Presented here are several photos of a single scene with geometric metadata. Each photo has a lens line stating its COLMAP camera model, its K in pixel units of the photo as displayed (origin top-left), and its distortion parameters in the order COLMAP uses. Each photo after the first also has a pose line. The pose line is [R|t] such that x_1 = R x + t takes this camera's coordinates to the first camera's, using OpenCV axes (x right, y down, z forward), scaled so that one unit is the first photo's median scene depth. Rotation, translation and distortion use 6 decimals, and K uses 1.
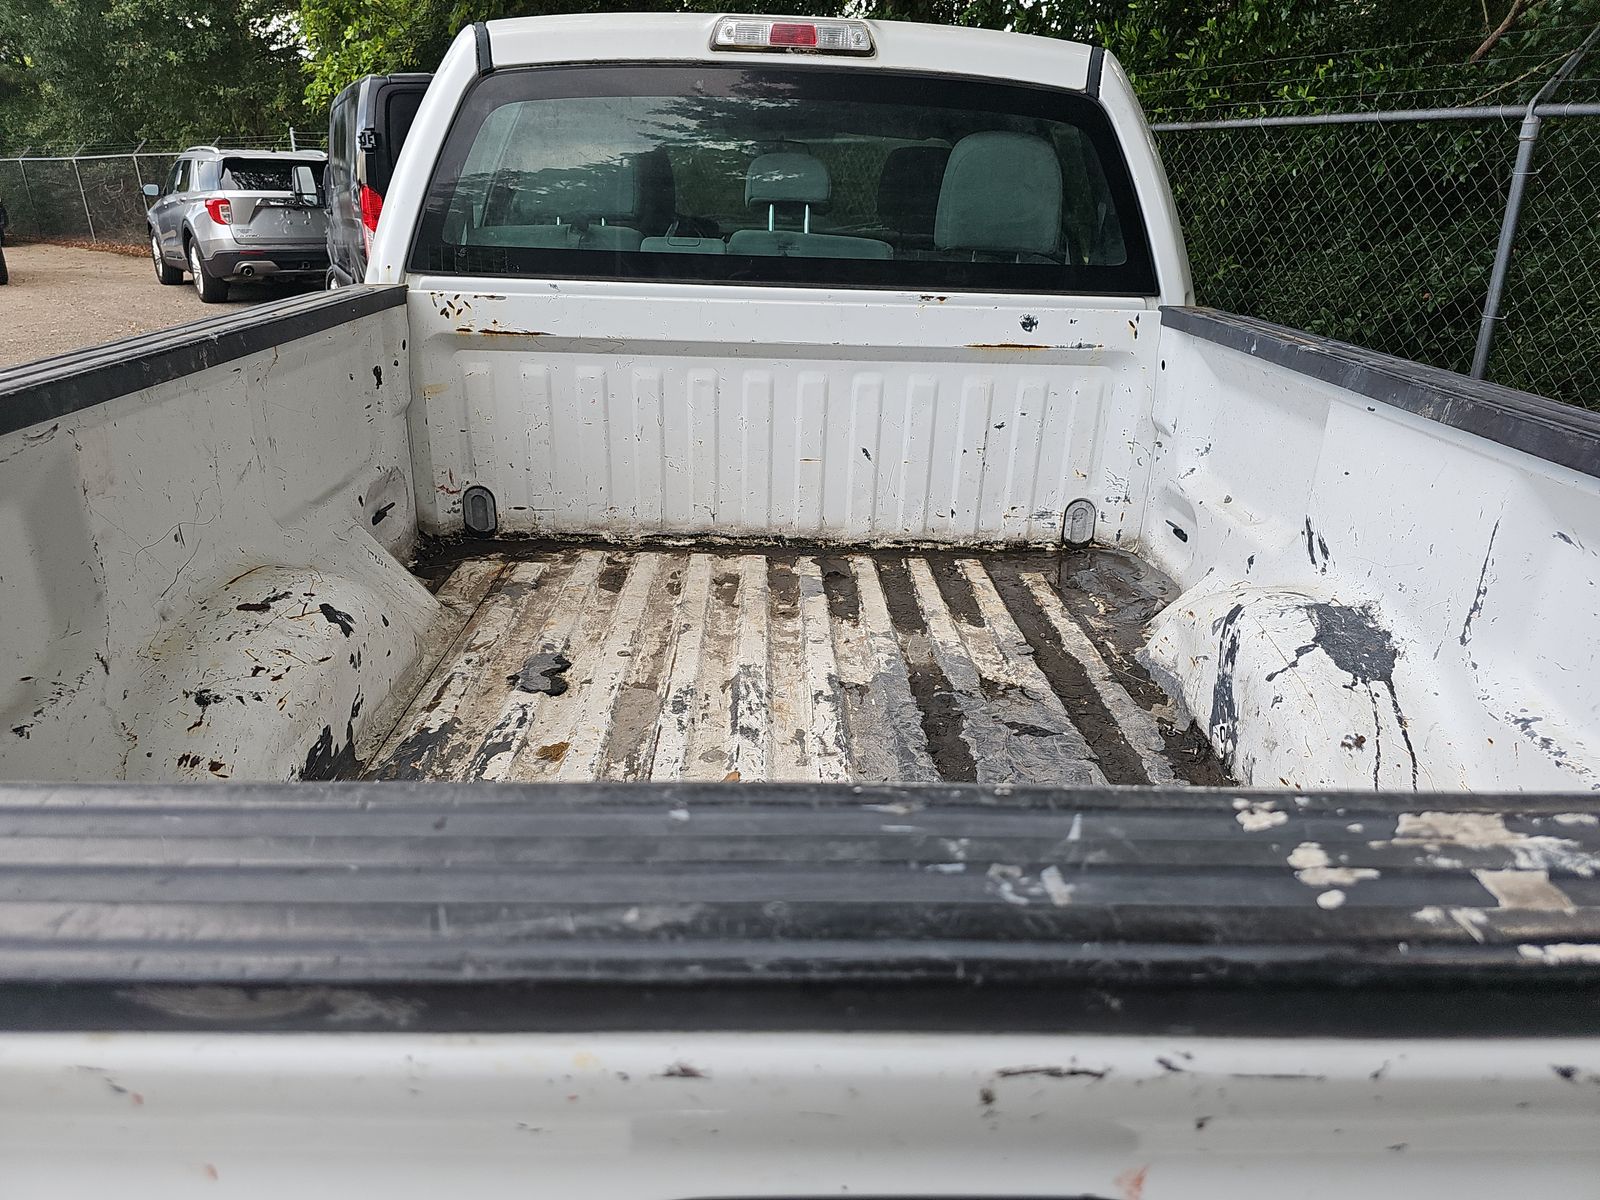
lens RADIAL K [[1079.9, 0, 792.4], [0, 1079.9, 605.1], [0, 0, 1]] dist [0.026162, -0.022725]
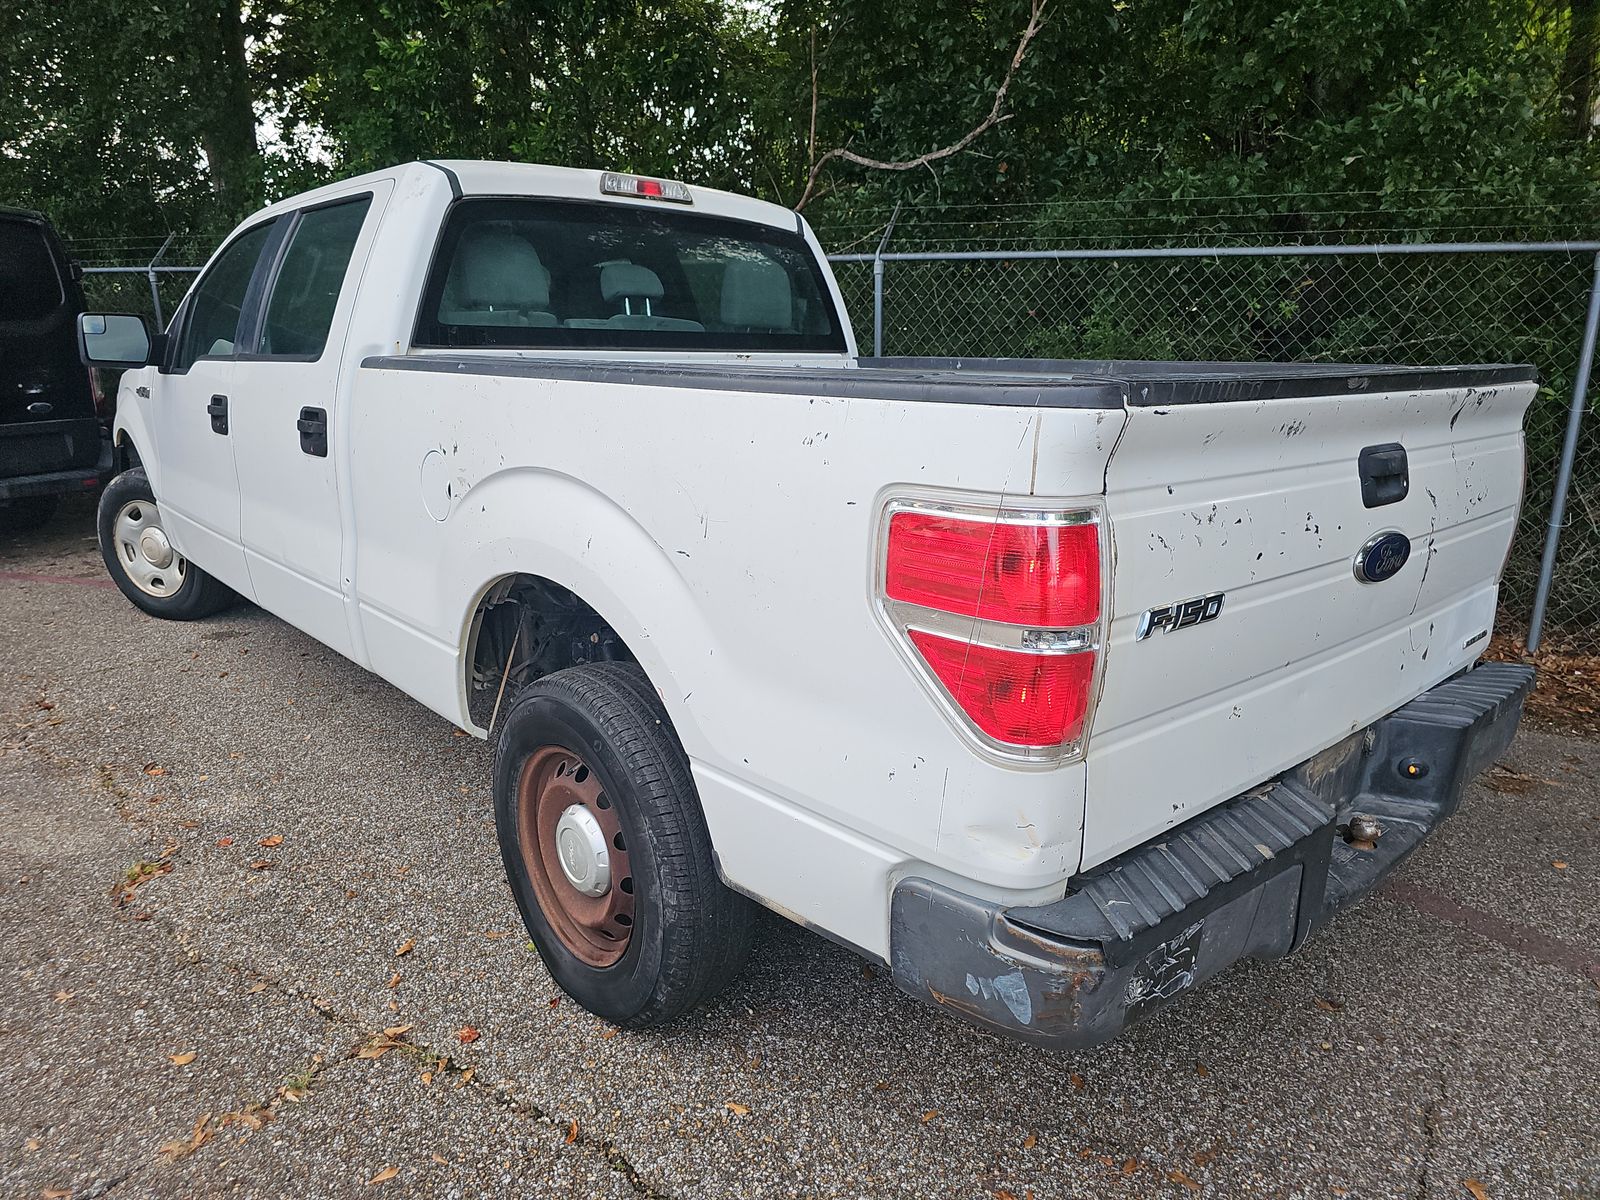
lens RADIAL K [[1079.9, 0, 792.4], [0, 1079.9, 605.1], [0, 0, 1]] dist [0.026162, -0.022725]
pose [[0.763295, -0.171844, 0.622776, -0.529985], [0.245820, 0.968719, -0.033985, 0.082728], [-0.597455, 0.179032, 0.781661, -0.116538]]
